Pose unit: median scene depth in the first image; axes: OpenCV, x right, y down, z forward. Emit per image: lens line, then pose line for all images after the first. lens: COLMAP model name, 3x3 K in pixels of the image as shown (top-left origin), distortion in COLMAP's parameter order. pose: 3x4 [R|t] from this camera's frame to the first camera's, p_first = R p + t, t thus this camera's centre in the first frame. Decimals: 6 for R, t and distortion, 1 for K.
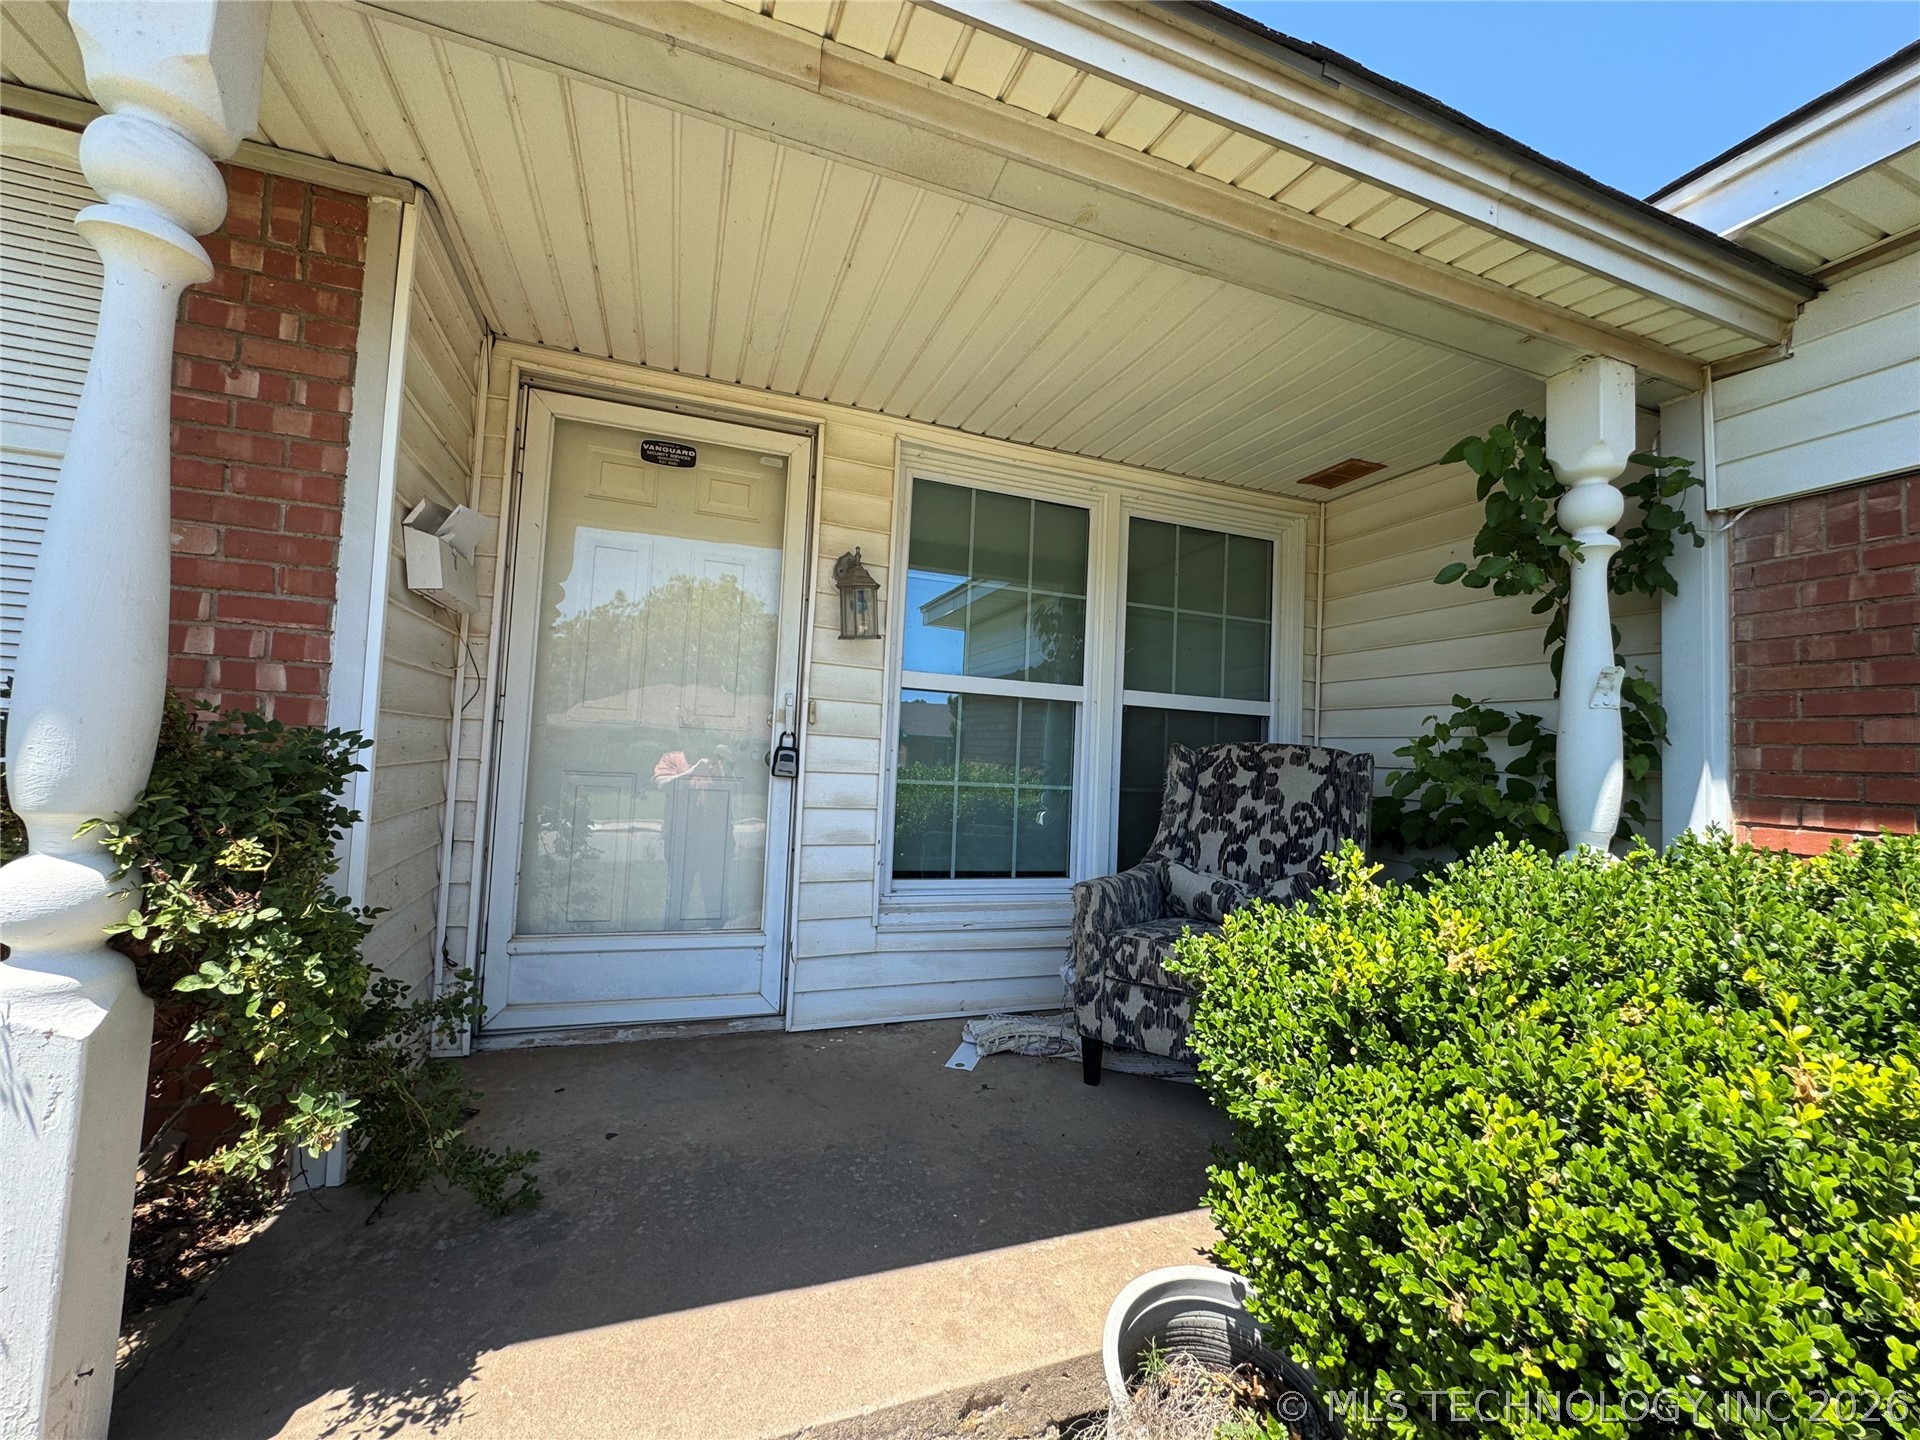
lens RADIAL K [[772.3, 0, 956.3], [0, 772.3, 715.8], [0, 0, 1]] dist [-0.002212, 0.001467]
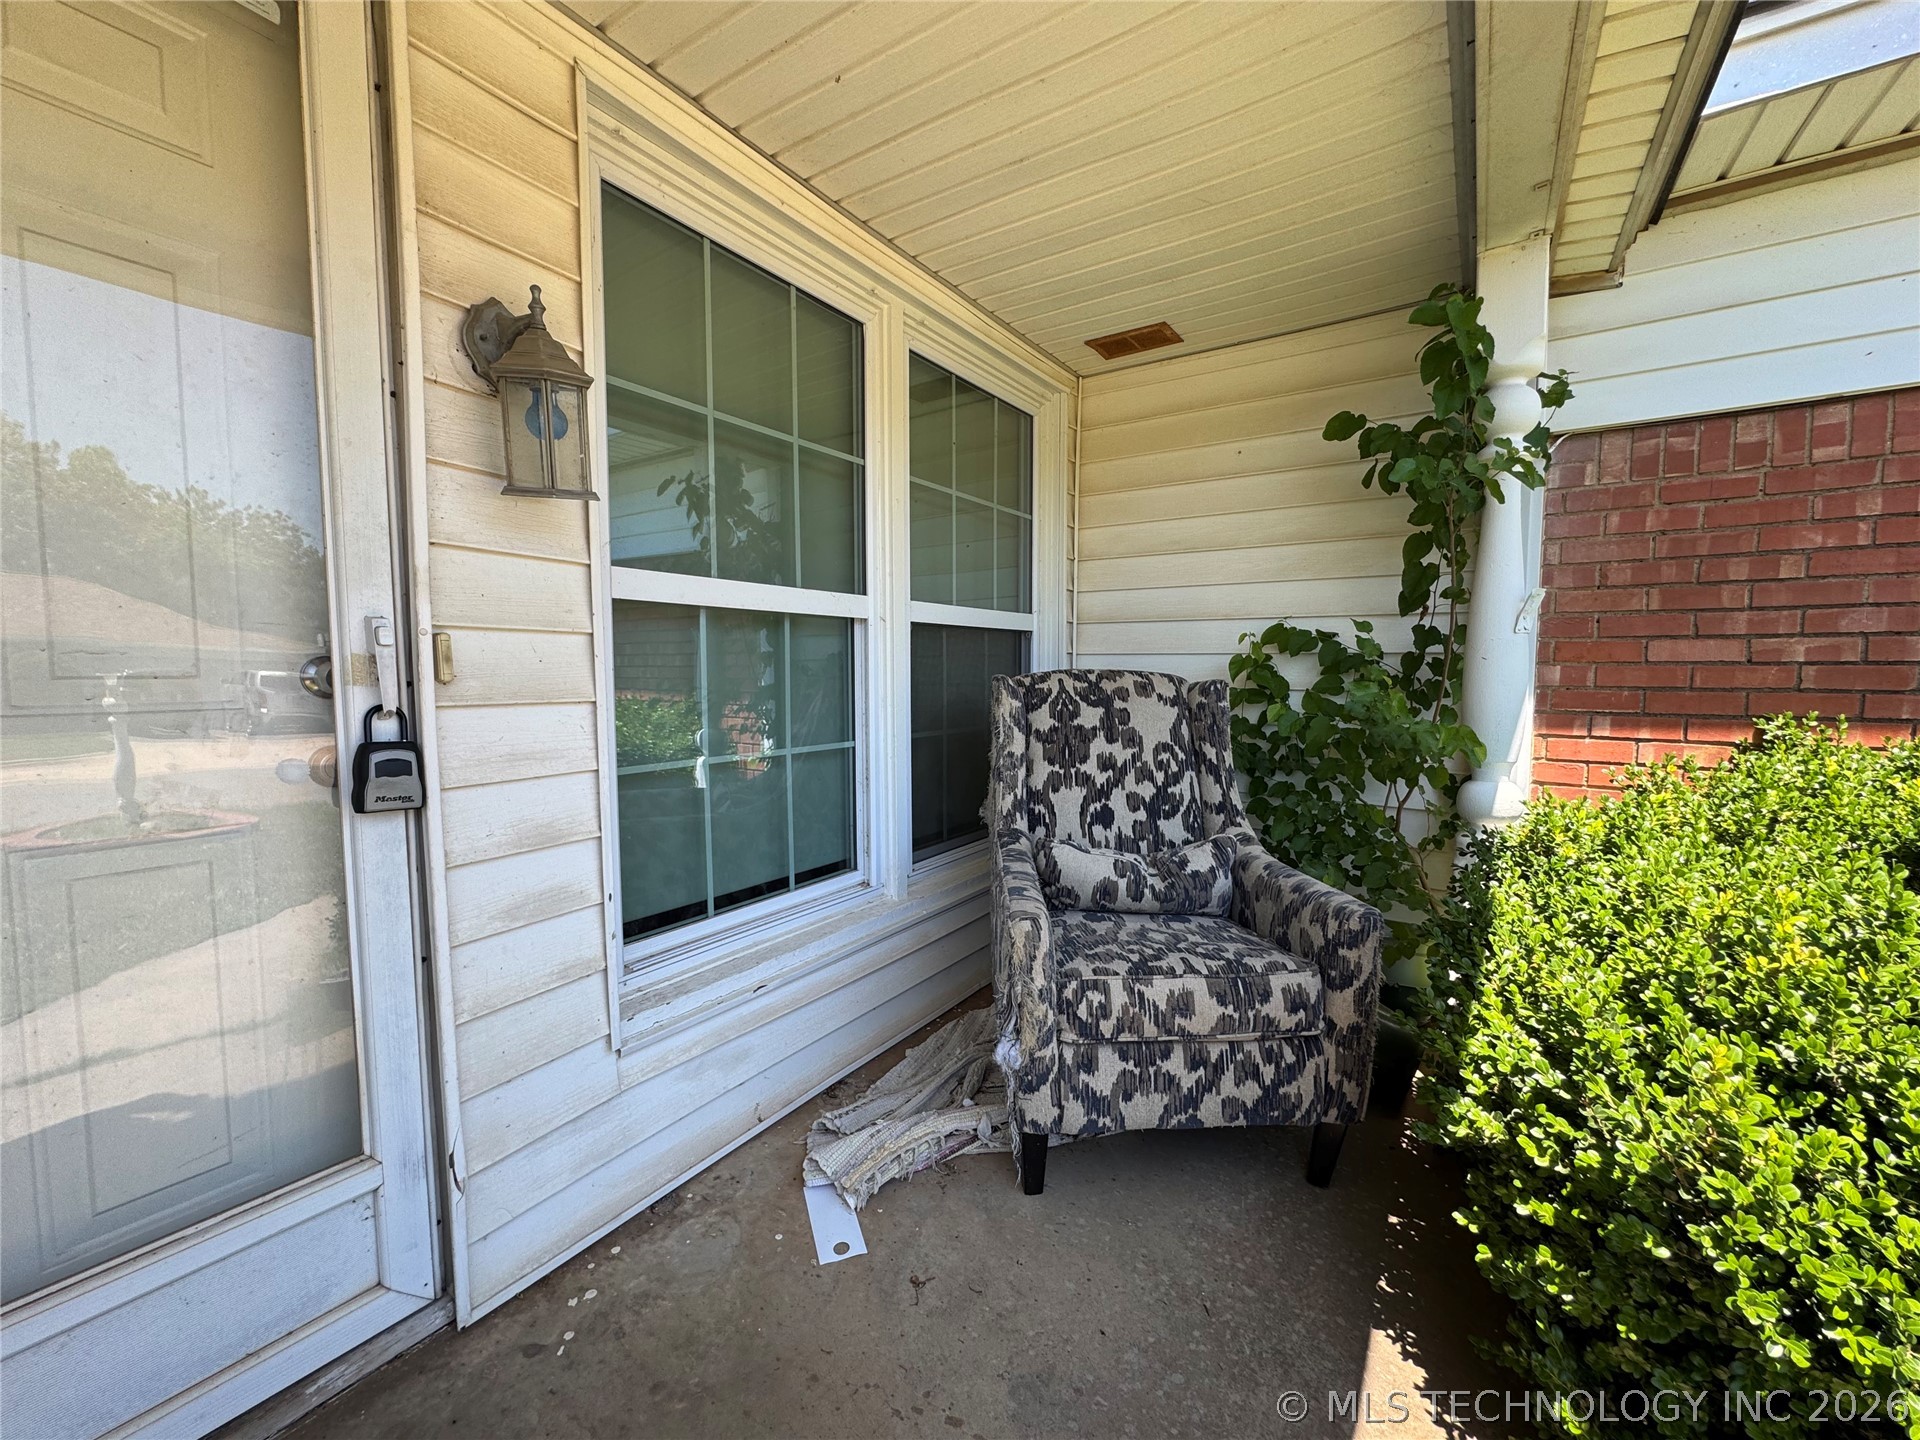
lens RADIAL K [[772.3, 0, 960.2], [0, 772.3, 717.8], [0, 0, 1]] dist [-0.002212, 0.001467]
pose [[0.811020, -0.086146, 0.578641, -0.207401], [0.004957, 0.990075, 0.140451, -0.031976], [-0.584998, -0.111041, 0.803397, 0.463184]]
